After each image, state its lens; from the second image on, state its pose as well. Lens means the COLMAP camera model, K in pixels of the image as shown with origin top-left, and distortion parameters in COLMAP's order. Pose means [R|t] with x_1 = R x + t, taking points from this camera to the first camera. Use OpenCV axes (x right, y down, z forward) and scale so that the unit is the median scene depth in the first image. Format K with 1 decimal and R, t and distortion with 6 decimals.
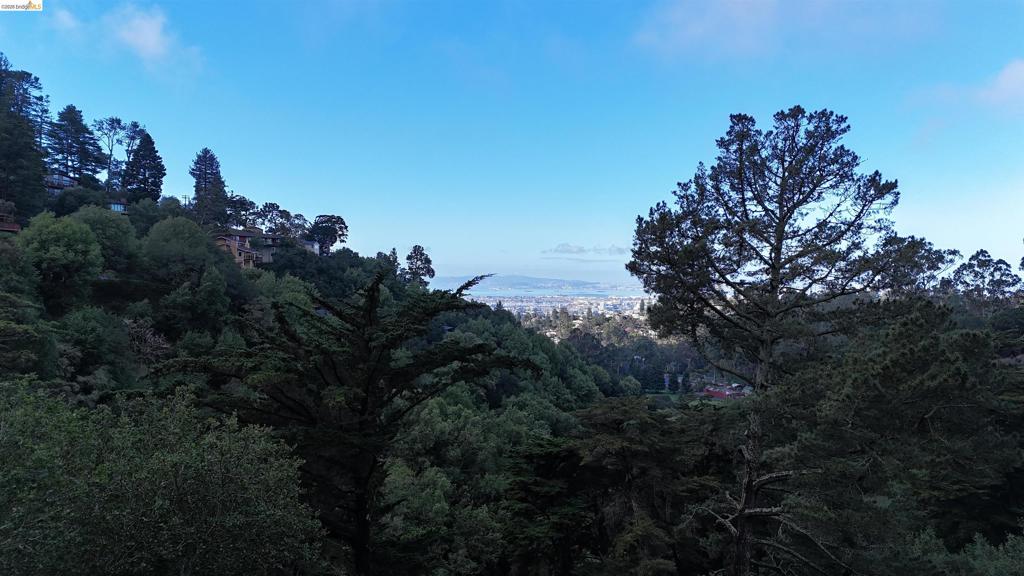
lens RADIAL K [[710.0, 0, 511.2], [0, 710.0, 290.1], [0, 0, 1]] dist [0.041318, 0.000127]
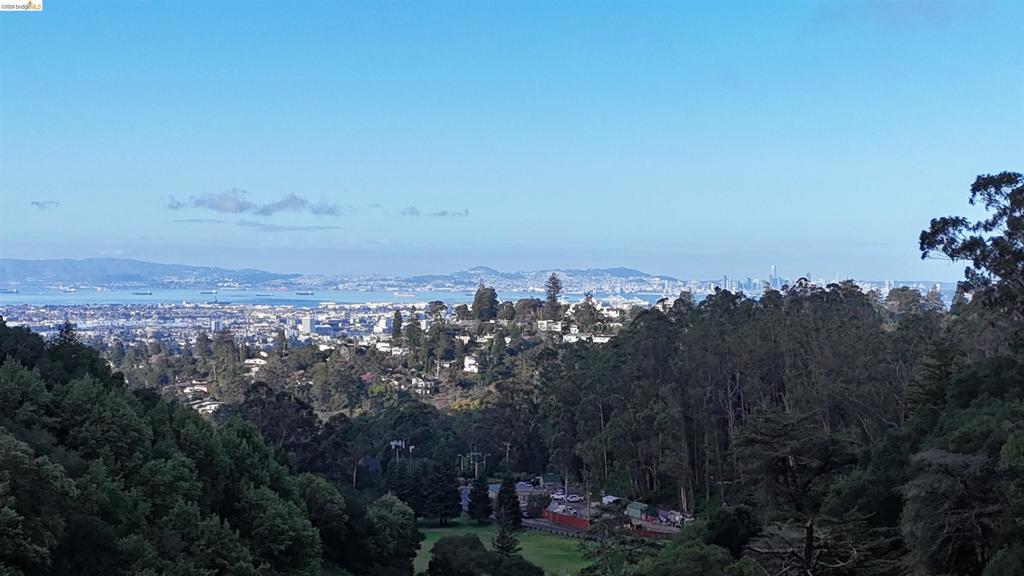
lens RADIAL K [[1479.5, 0, 511.3], [0, 1479.5, 285.8], [0, 0, 1]] dist [0.051951, 0.000000]
pose [[0.964307, 0.000584, 0.264785, 0.002496], [0.000217, 0.999995, -0.002996, -0.000646], [-0.264786, 0.002947, 0.964303, 0.103668]]
